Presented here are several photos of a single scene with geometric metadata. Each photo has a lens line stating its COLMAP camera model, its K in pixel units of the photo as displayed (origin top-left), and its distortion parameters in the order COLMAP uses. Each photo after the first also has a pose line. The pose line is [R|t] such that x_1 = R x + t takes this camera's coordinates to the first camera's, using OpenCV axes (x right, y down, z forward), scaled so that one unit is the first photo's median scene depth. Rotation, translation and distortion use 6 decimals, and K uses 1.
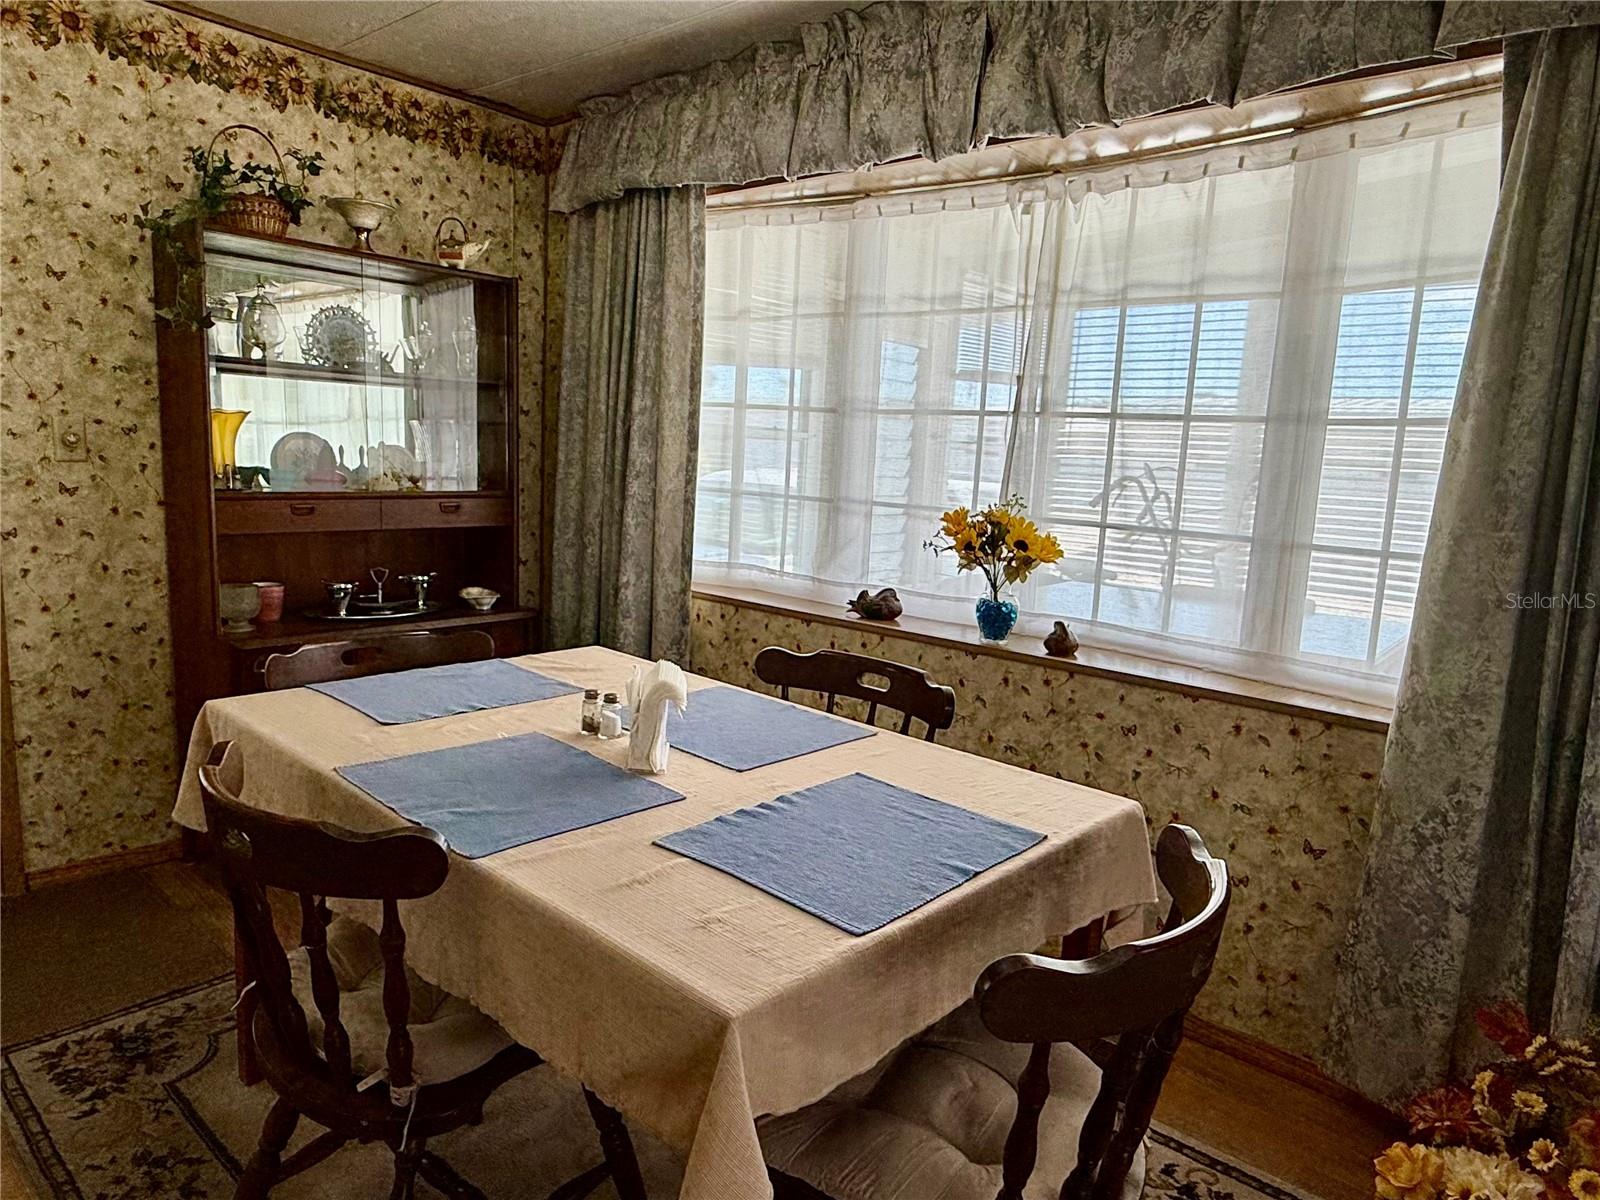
lens RADIAL K [[1012.5, 0, 794.4], [0, 1012.5, 603.0], [0, 0, 1]] dist [-0.002199, 0.002622]
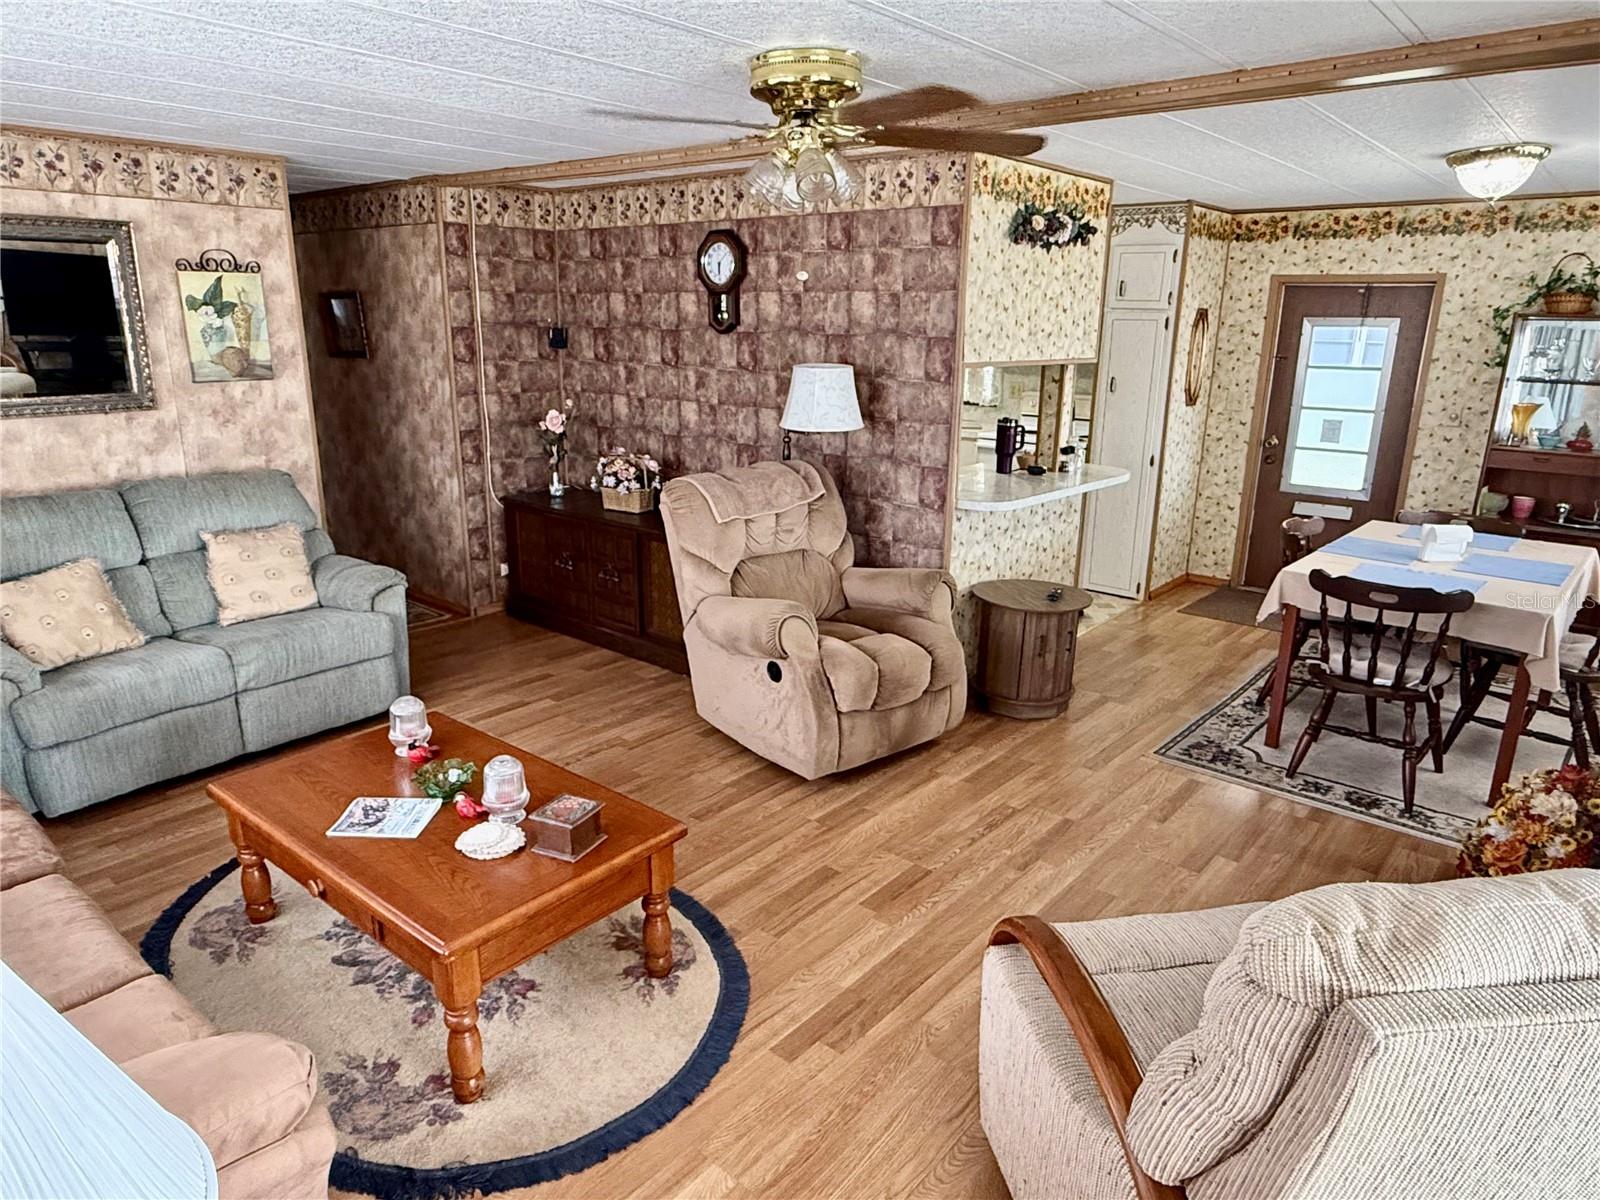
lens RADIAL K [[1012.5, 0, 794.4], [0, 1012.5, 603.0], [0, 0, 1]] dist [-0.002199, 0.002622]
pose [[0.018634, 0.228020, -0.973478, 1.308539], [-0.169201, 0.960323, 0.221700, -0.018109], [0.985405, 0.160582, 0.056476, -0.400854]]
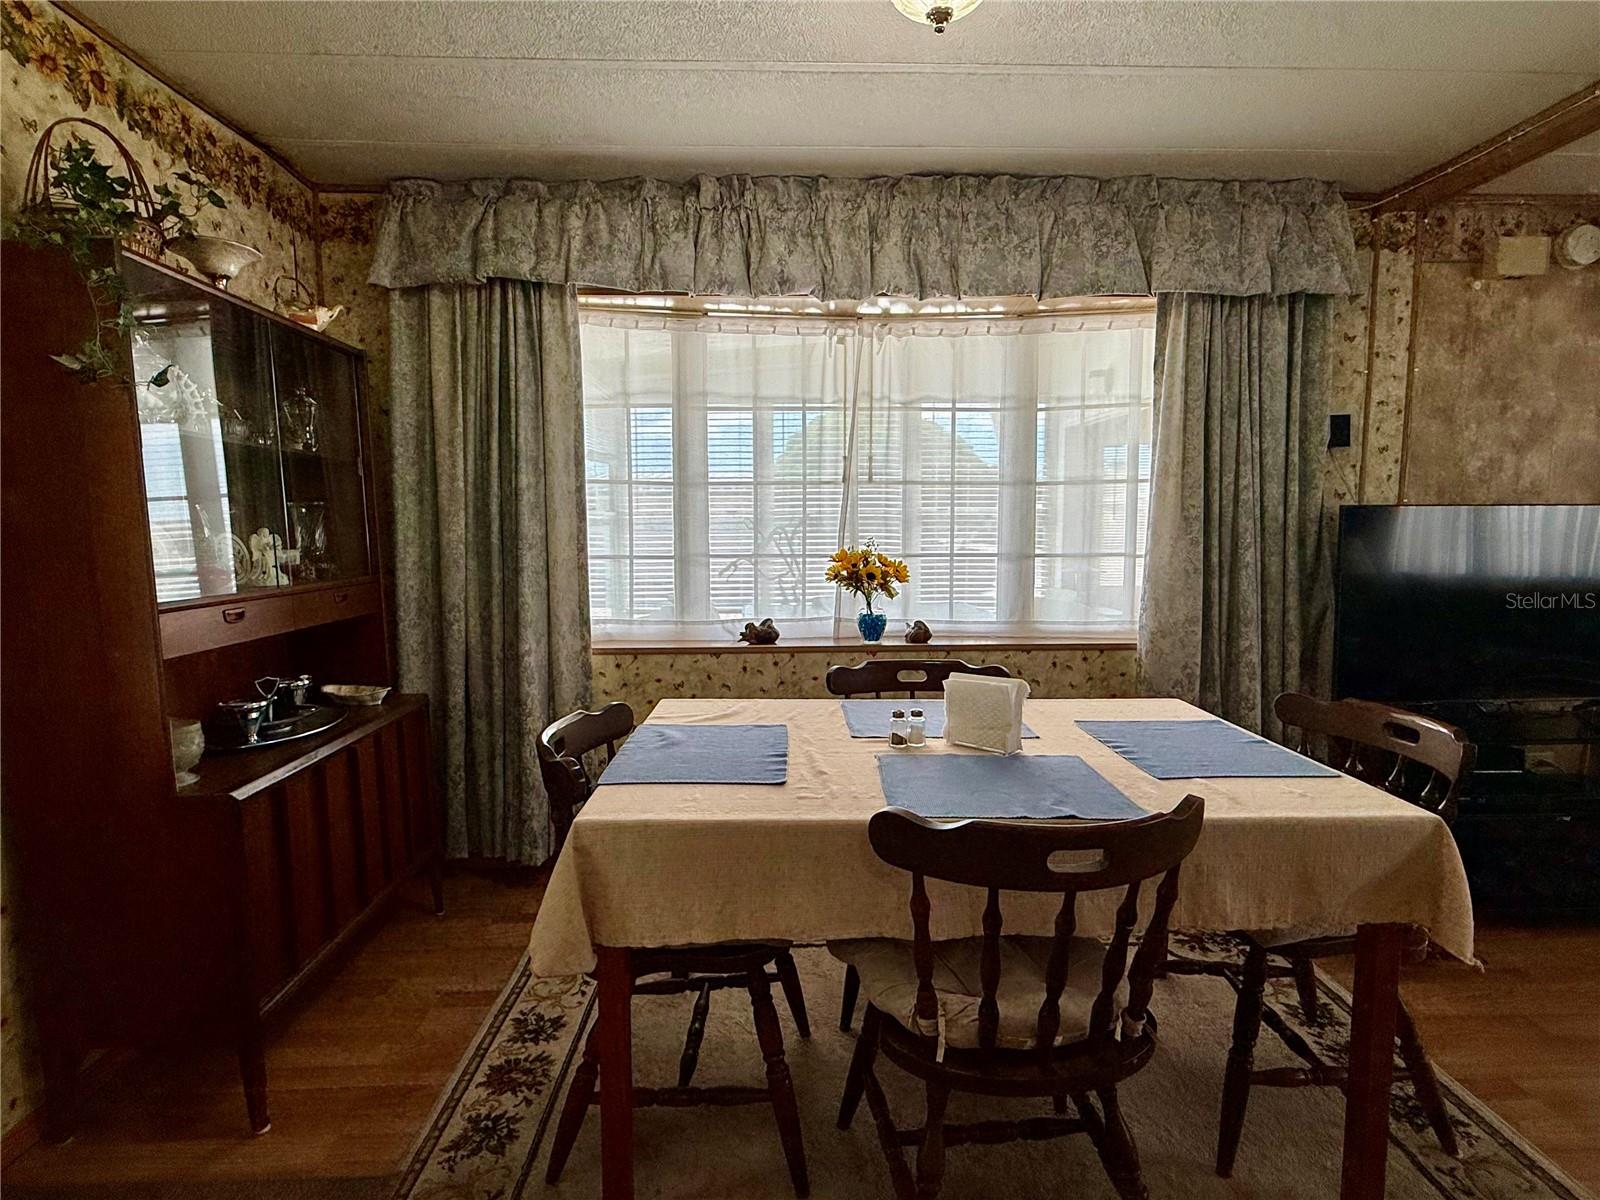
lens RADIAL K [[796.3, 0, 800.0], [0, 796.3, 600.0], [0, 0, 1]] dist [0.001339, 0.000019]
pose [[0.725305, -0.117236, 0.678372, -0.565502], [0.145083, 0.989293, 0.015849, -0.048130], [-0.672967, 0.086925, 0.734547, 0.222271]]
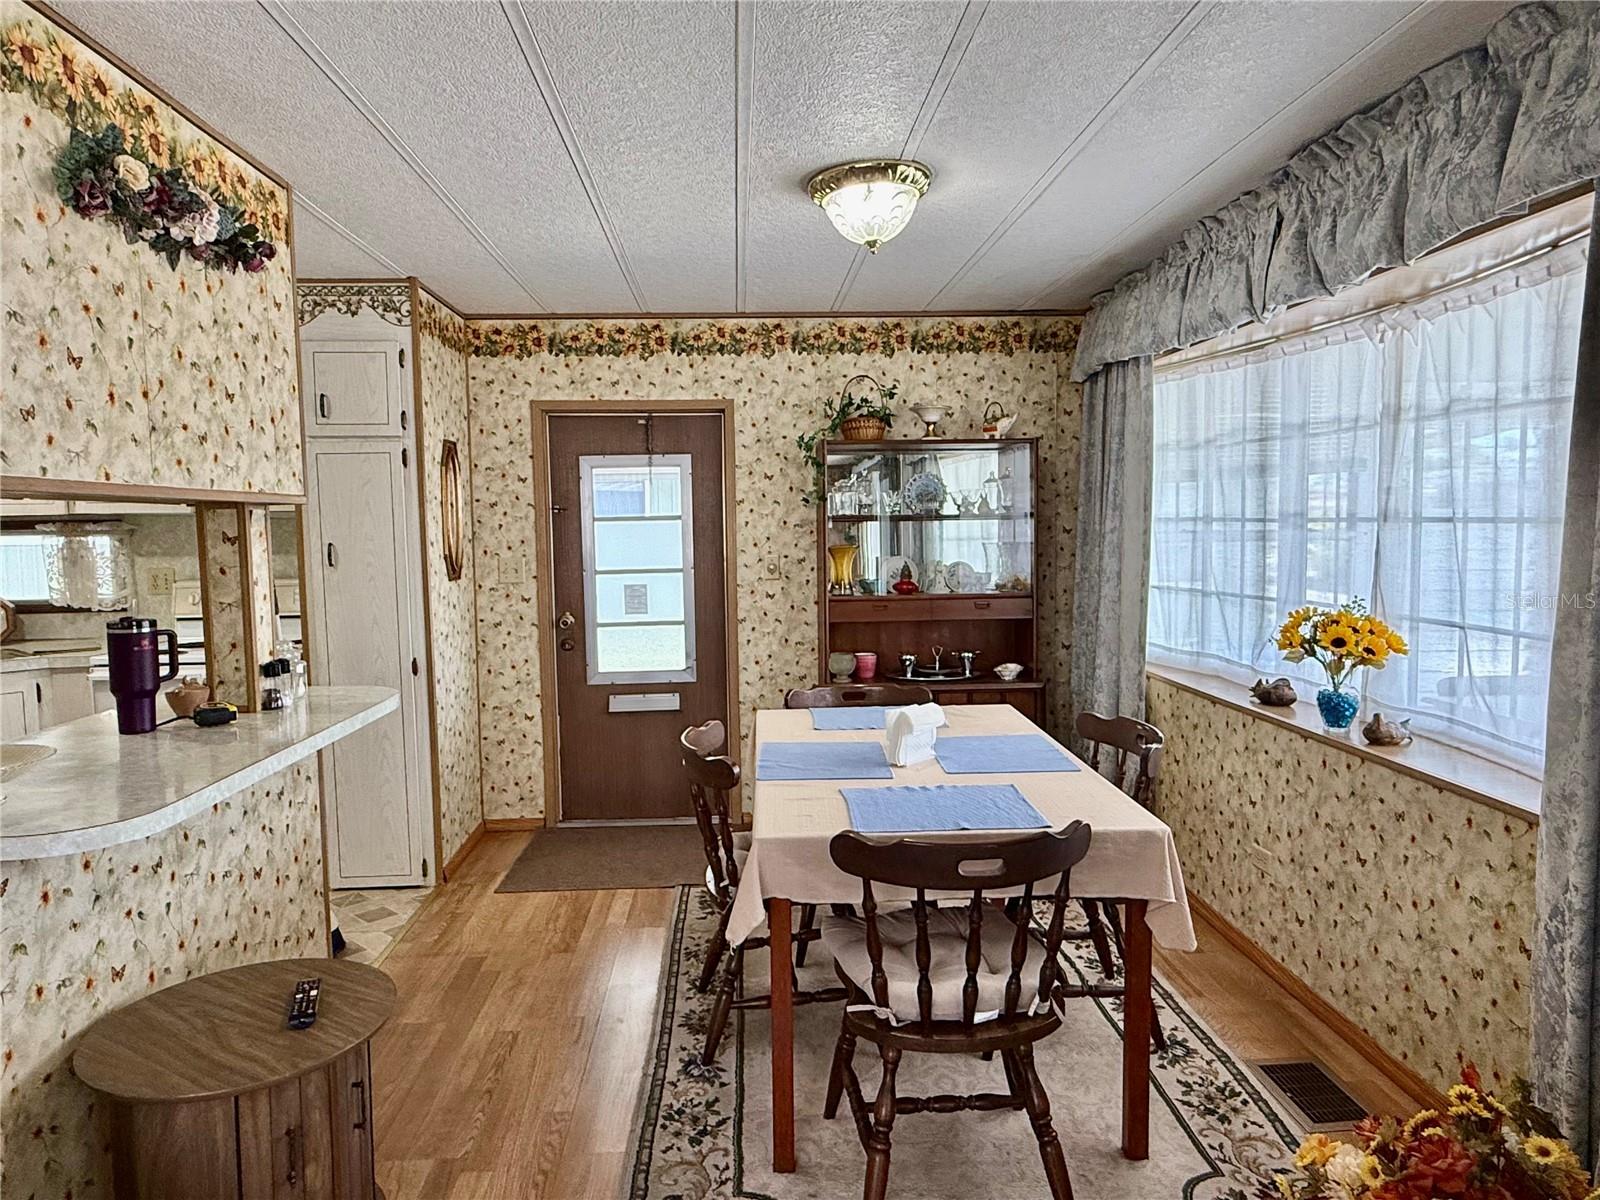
lens RADIAL K [[1013.6, 0, 789.6], [0, 1013.6, 595.7], [0, 0, 1]] dist [0.001194, 0.000524]
pose [[0.697632, -0.004890, -0.716440, 0.520720], [-0.062101, 0.995801, -0.067267, 0.004437], [0.713760, 0.091419, 0.694398, -0.185664]]
